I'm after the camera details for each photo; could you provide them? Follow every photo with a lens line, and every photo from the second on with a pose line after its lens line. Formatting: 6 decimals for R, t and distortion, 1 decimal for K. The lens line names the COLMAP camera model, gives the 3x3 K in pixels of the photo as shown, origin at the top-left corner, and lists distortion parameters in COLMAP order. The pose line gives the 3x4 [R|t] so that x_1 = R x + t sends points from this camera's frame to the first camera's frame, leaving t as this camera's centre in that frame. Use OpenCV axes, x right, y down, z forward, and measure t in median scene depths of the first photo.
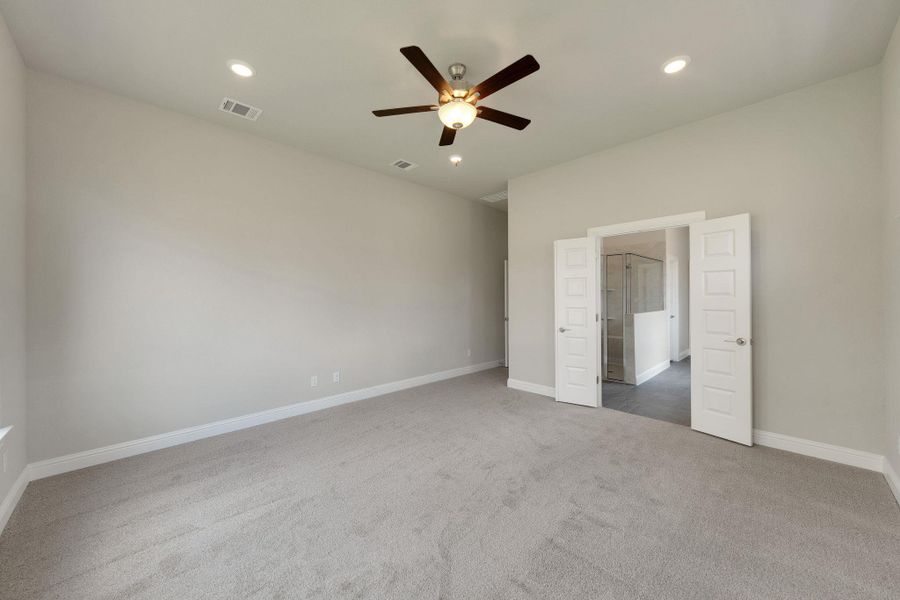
lens RADIAL K [[333.8, 0, 449.0], [0, 333.8, 296.6], [0, 0, 1]] dist [-0.000994, -0.000103]
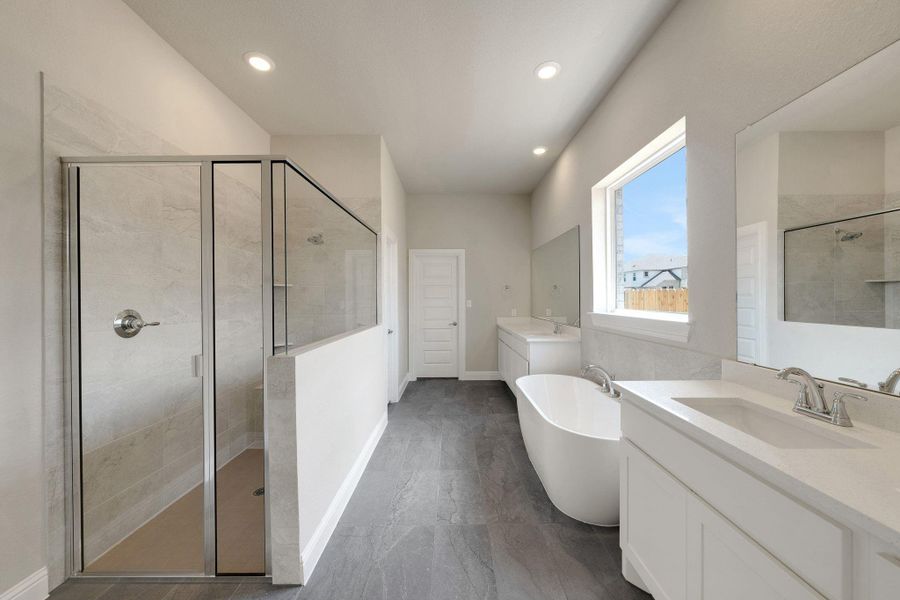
lens RADIAL K [[333.8, 0, 449.0], [0, 333.8, 296.6], [0, 0, 1]] dist [-0.000994, -0.000103]
pose [[0.713199, -0.002074, 0.700958, 0.321265], [0.011280, 0.999900, -0.008519, -0.001135], [-0.700870, 0.013982, 0.713152, 0.494038]]
